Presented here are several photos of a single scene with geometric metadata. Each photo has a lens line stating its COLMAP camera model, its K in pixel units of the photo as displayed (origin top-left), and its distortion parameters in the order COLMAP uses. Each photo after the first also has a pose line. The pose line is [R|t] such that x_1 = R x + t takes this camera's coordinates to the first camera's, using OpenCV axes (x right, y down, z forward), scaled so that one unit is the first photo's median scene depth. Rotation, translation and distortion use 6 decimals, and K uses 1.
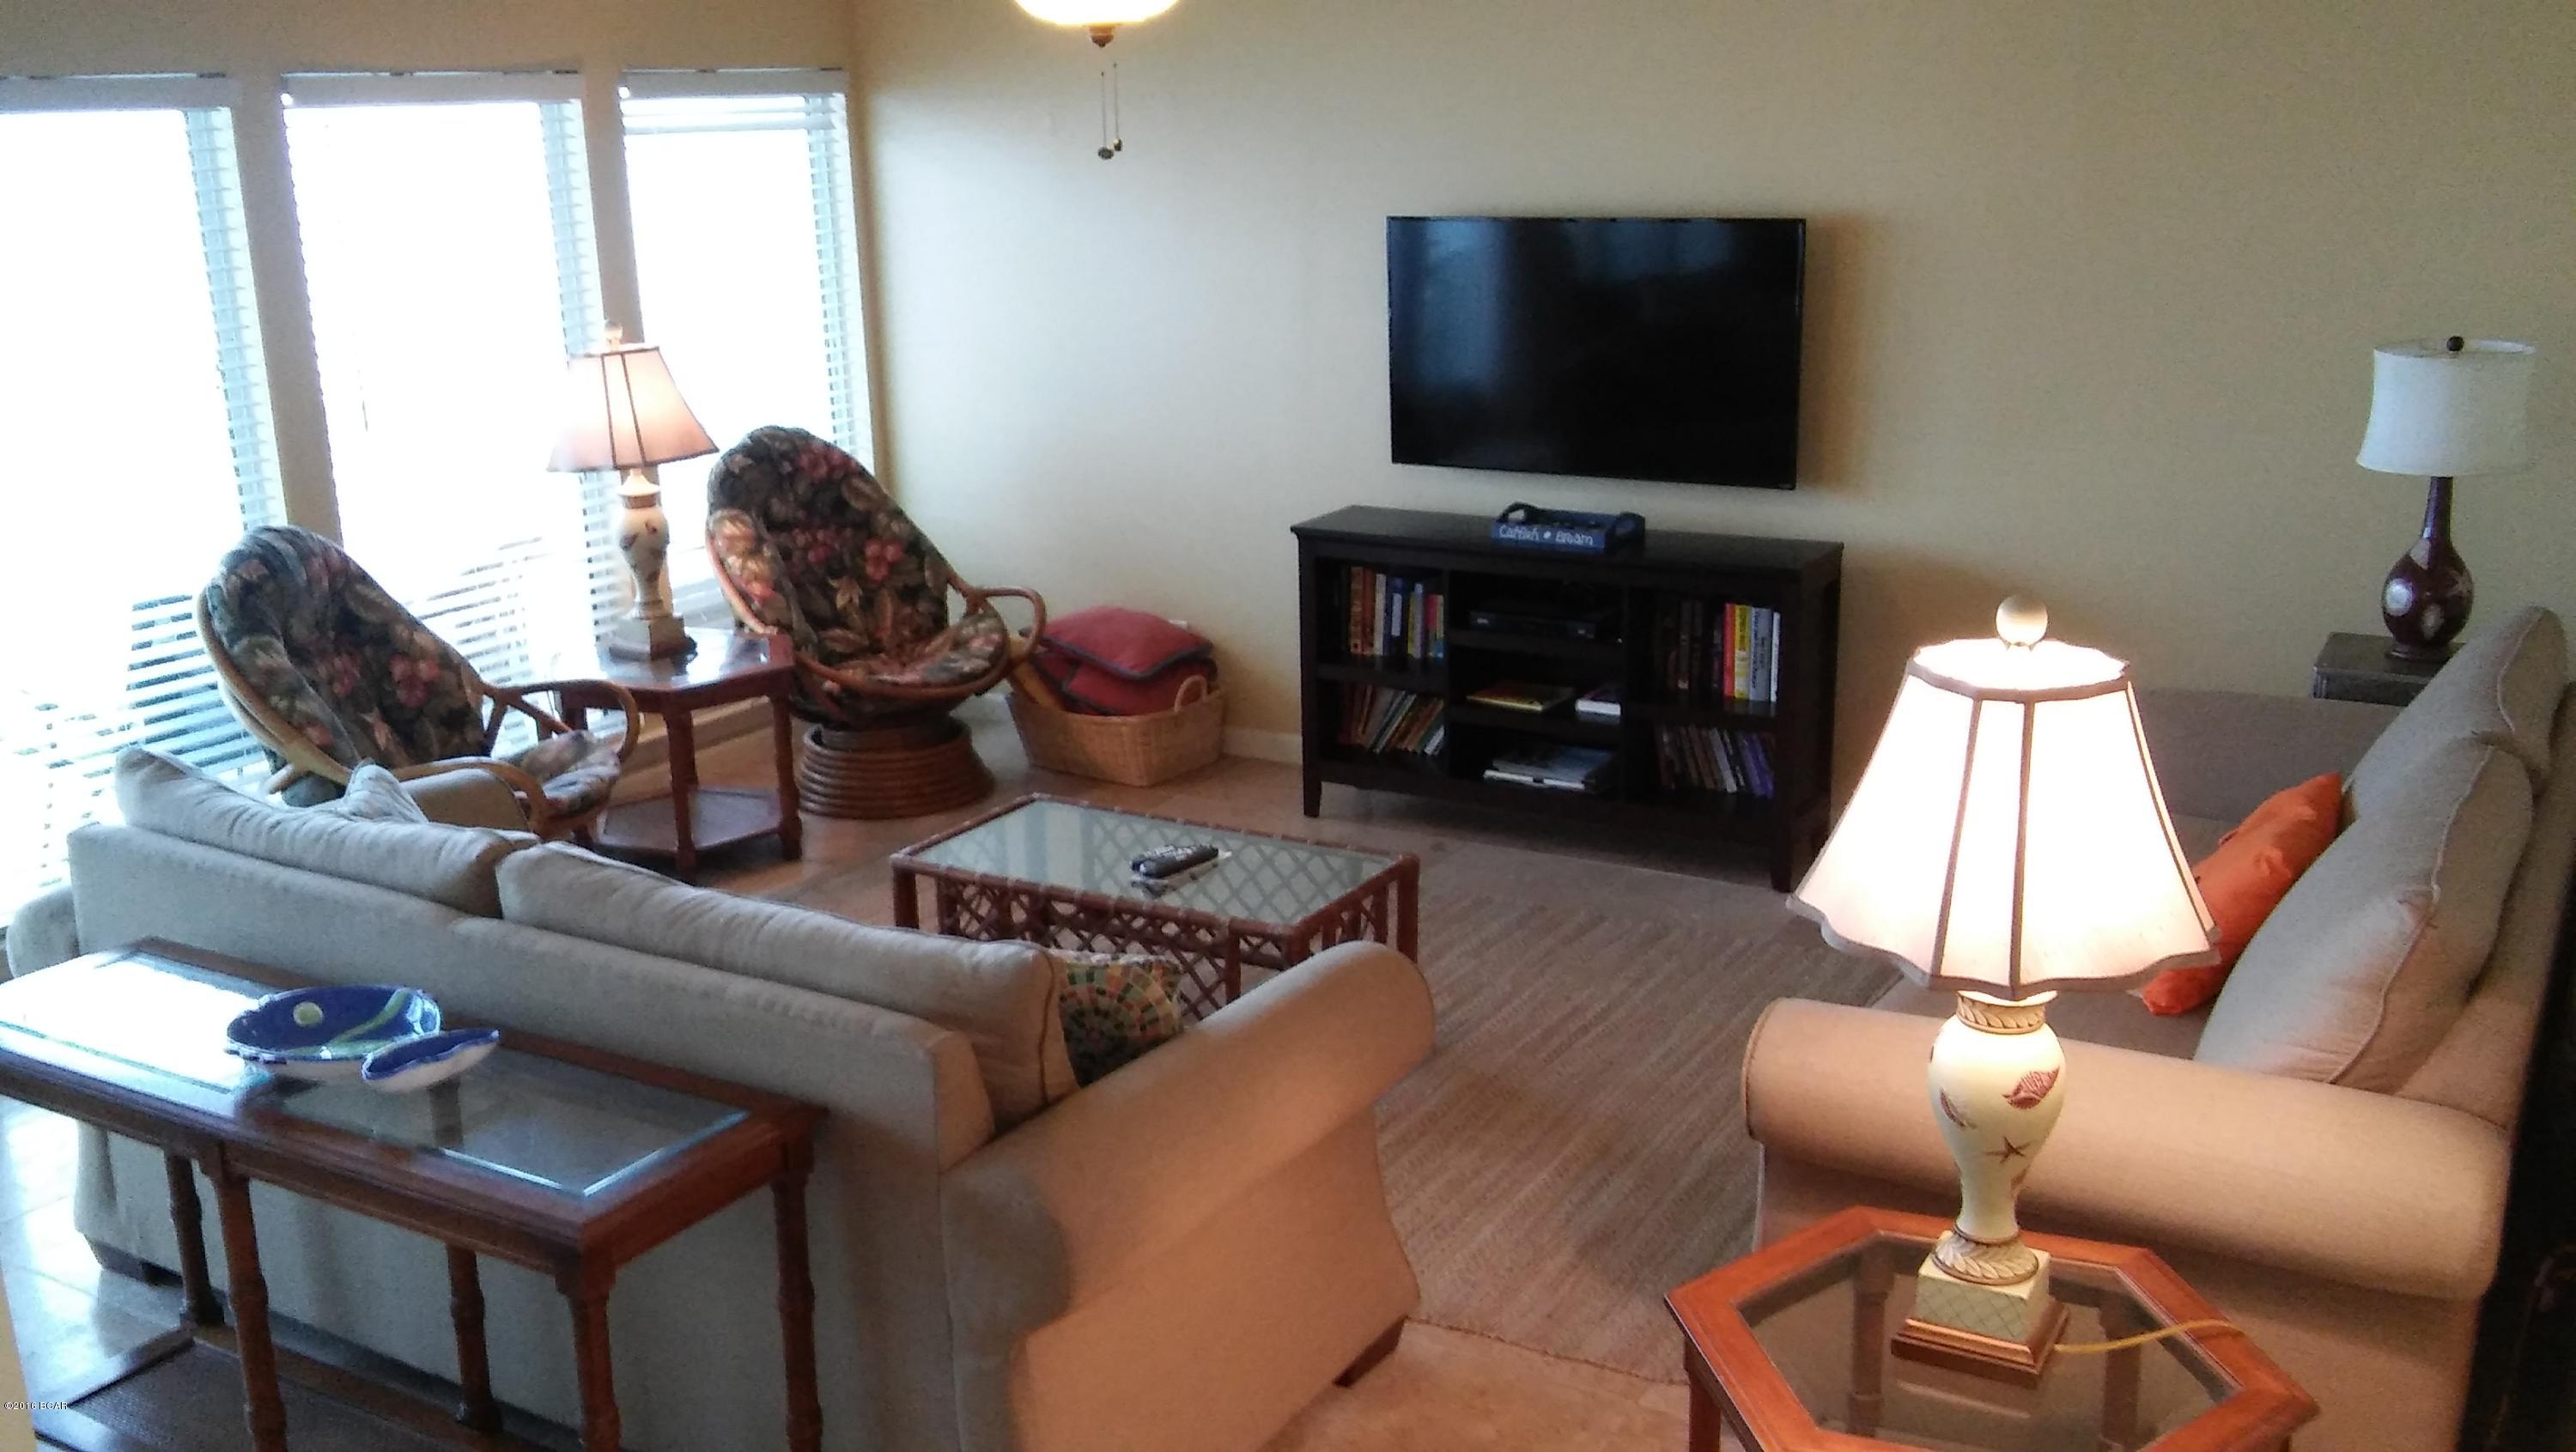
lens RADIAL K [[2249.5, 0, 1288.0], [0, 2249.5, 726.0], [0, 0, 1]] dist [-0.004705, -0.004260]
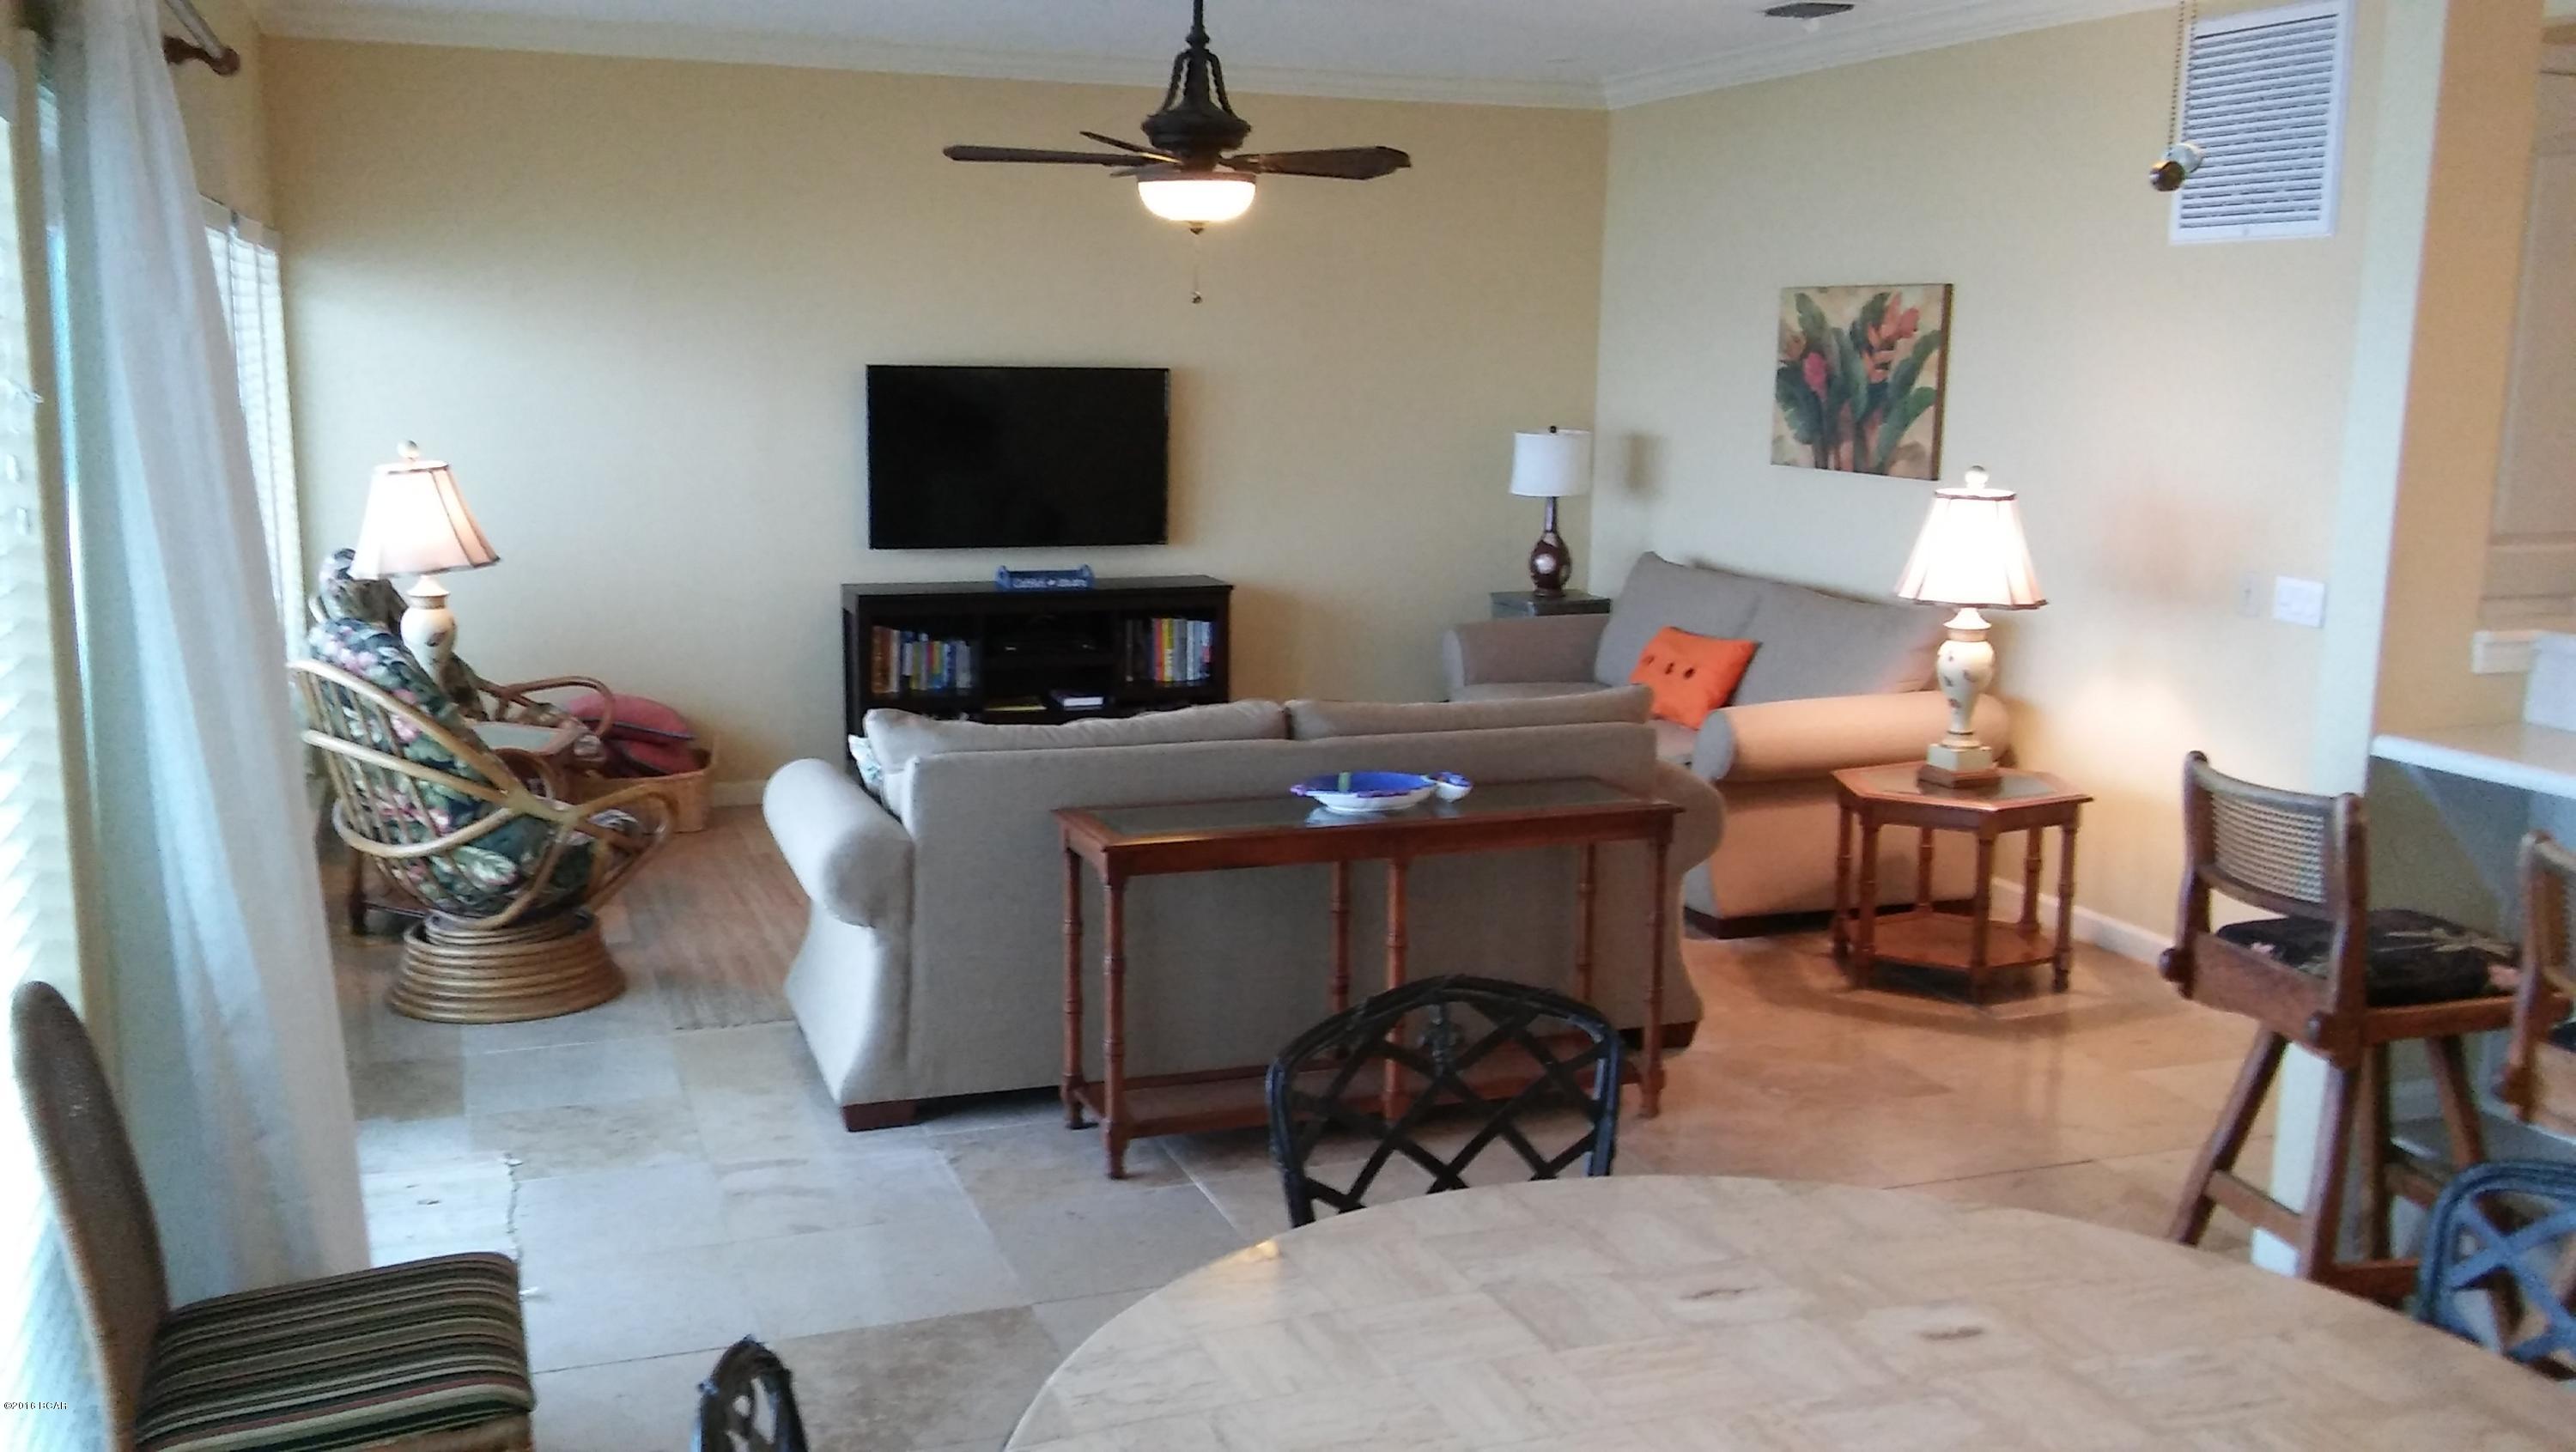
lens RADIAL K [[2249.5, 0, 1288.0], [0, 2249.5, 726.0], [0, 0, 1]] dist [-0.004705, -0.004260]
pose [[0.641699, -0.104555, 0.759796, -0.878433], [0.180013, 0.983523, -0.016692, 0.055545], [-0.745532, 0.147485, 0.649947, -0.028863]]
